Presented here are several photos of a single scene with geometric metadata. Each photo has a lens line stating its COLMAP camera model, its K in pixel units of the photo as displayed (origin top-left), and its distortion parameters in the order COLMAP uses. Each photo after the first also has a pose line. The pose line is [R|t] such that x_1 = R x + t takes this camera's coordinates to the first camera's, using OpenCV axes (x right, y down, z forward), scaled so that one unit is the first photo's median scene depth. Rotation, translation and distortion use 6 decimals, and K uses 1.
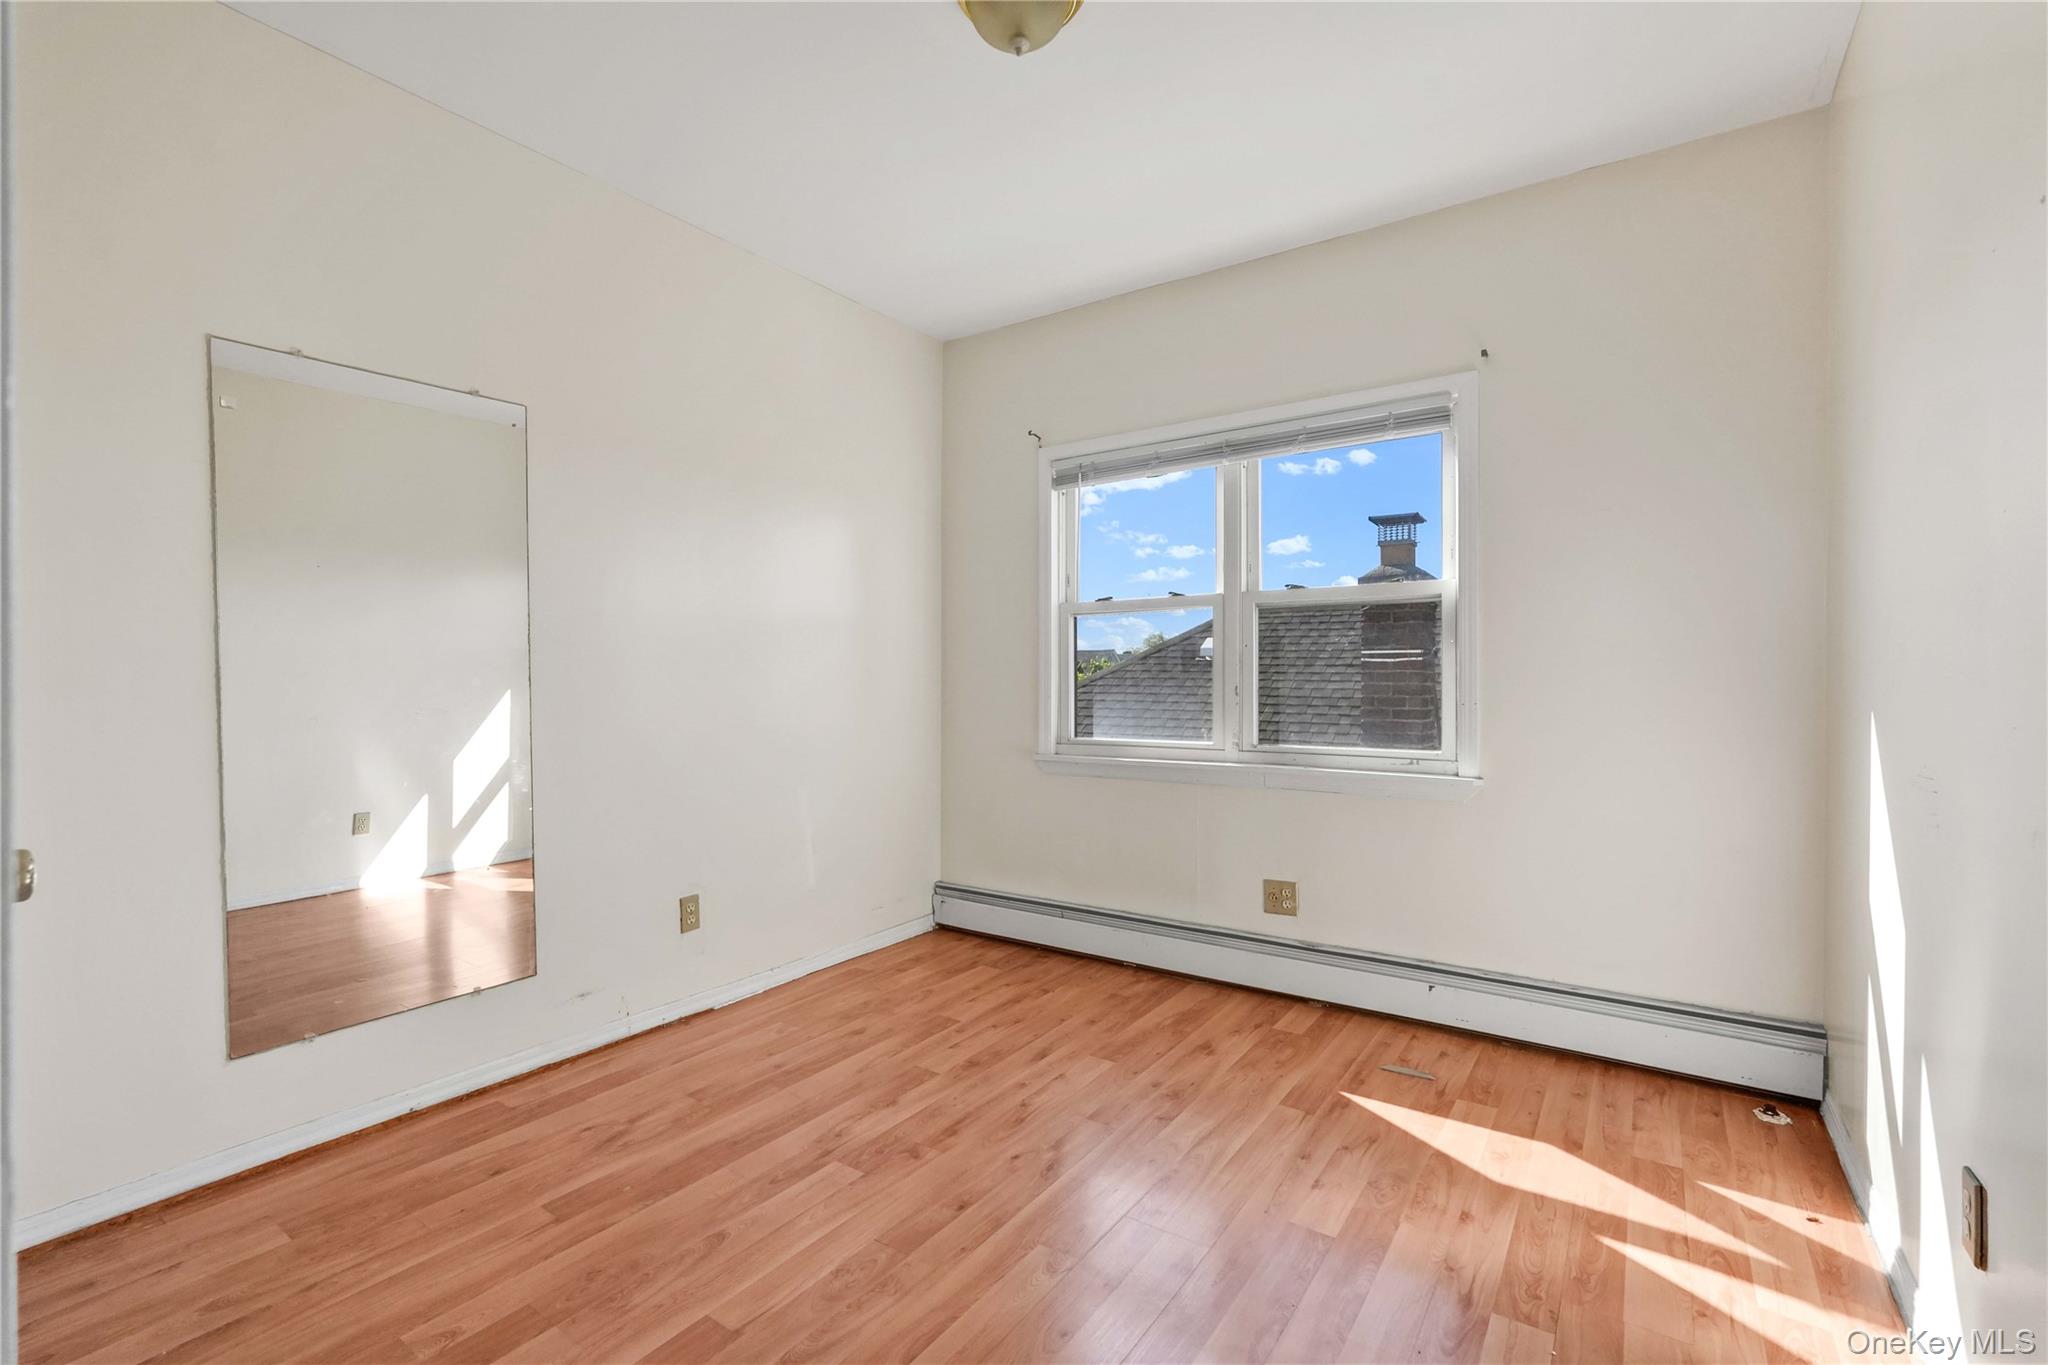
lens RADIAL K [[903.9, 0, 1020.1], [0, 903.9, 681.0], [0, 0, 1]] dist [0.002040, 0.001046]
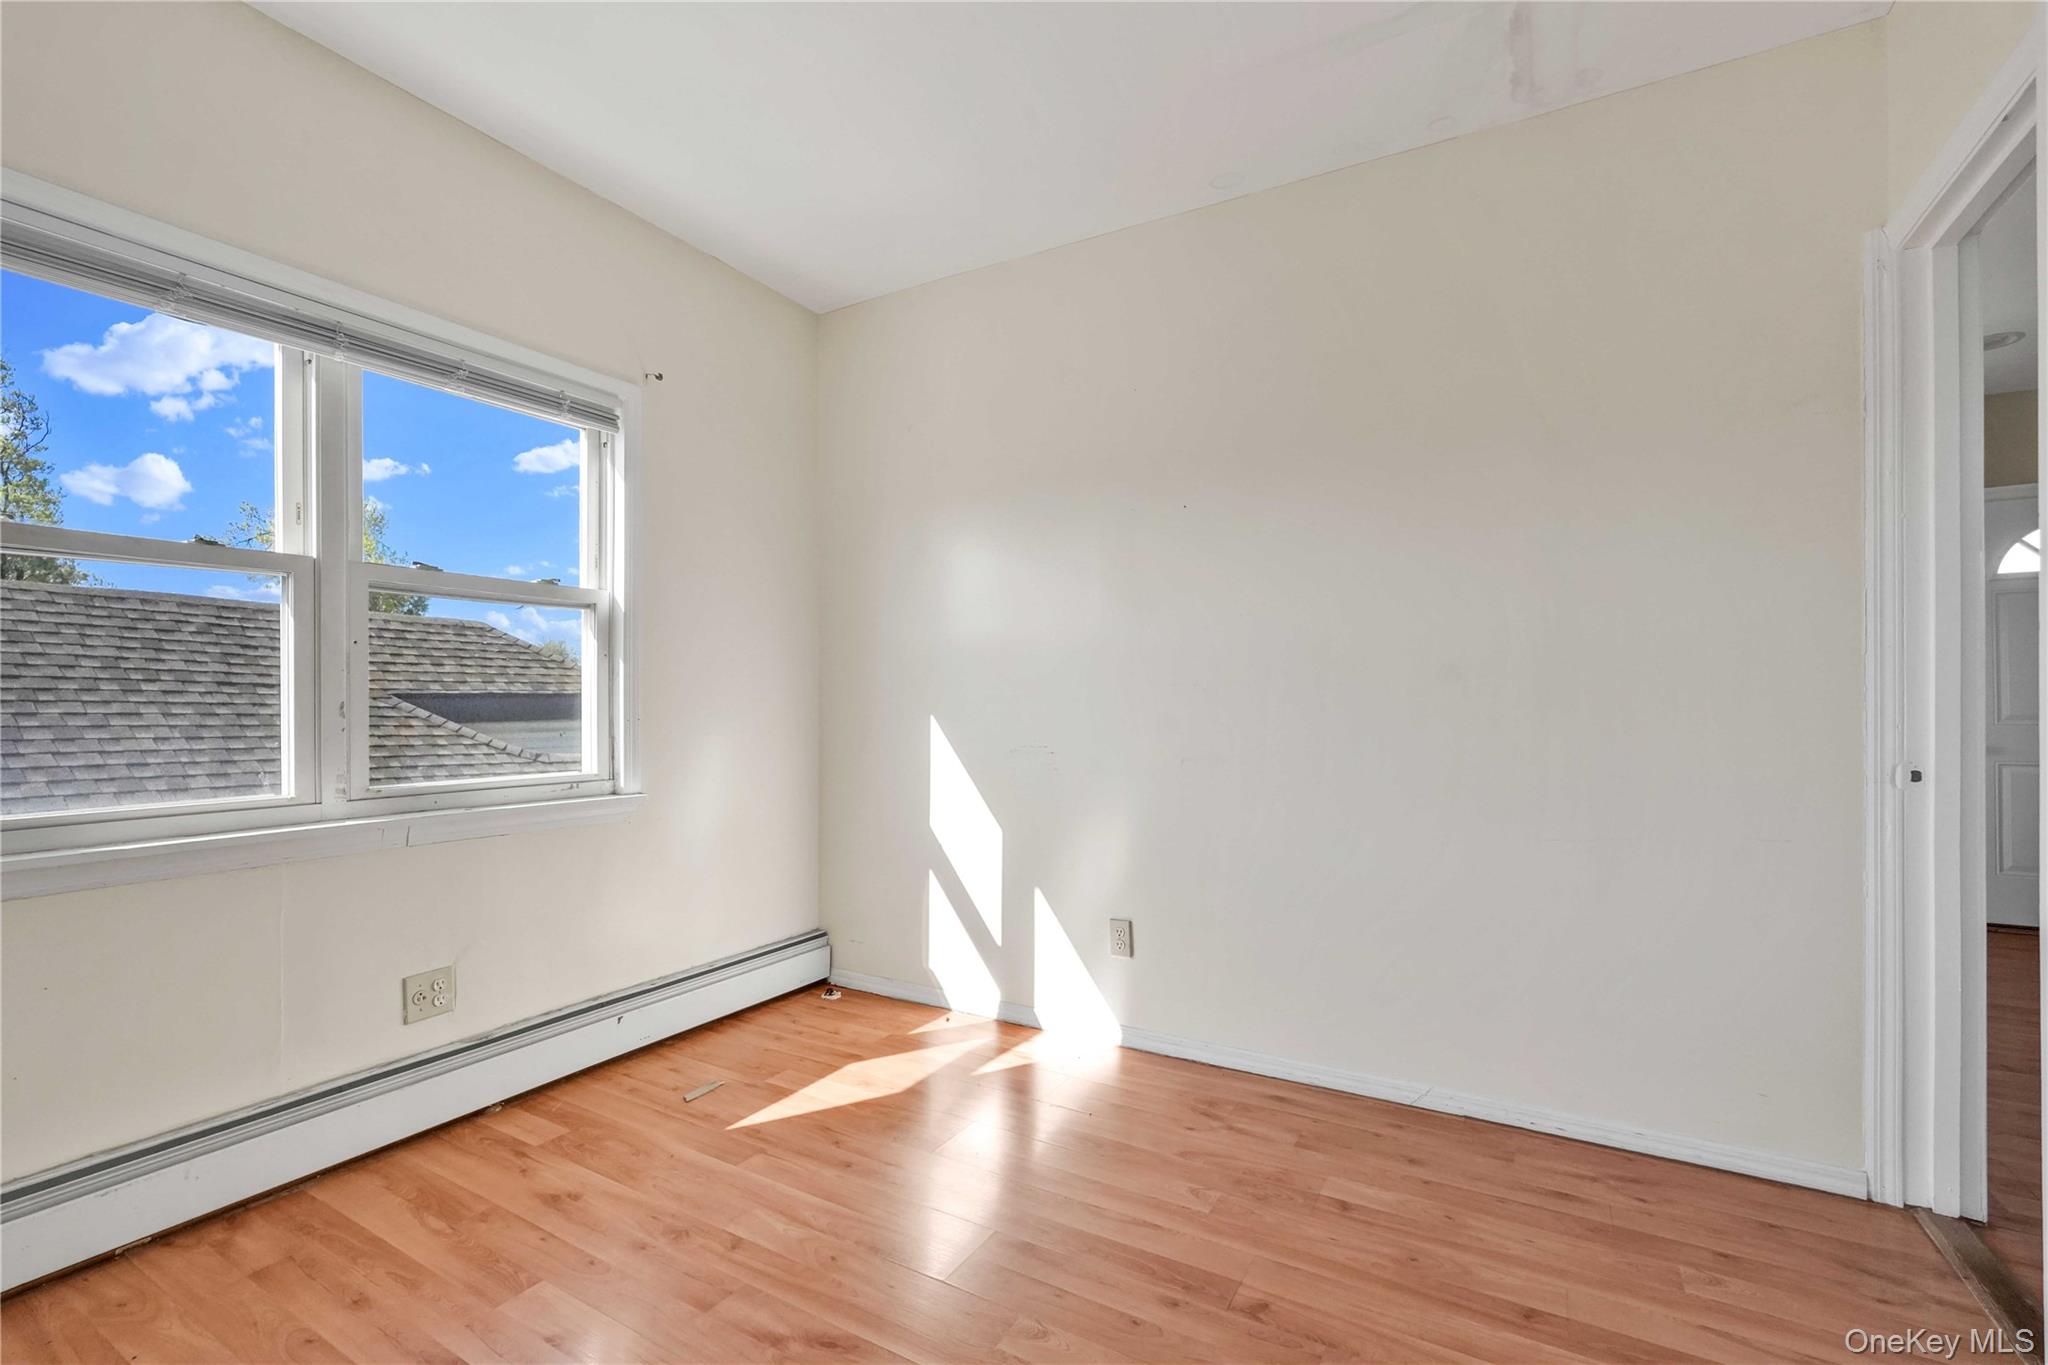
lens RADIAL K [[903.9, 0, 1019.4], [0, 903.9, 700.8], [0, 0, 1]] dist [0.002040, 0.001046]
pose [[-0.075758, 0.003139, 0.997121, -0.538126], [-0.002133, 0.999992, -0.003310, 0.007167], [-0.997124, -0.002378, -0.075751, 0.670753]]
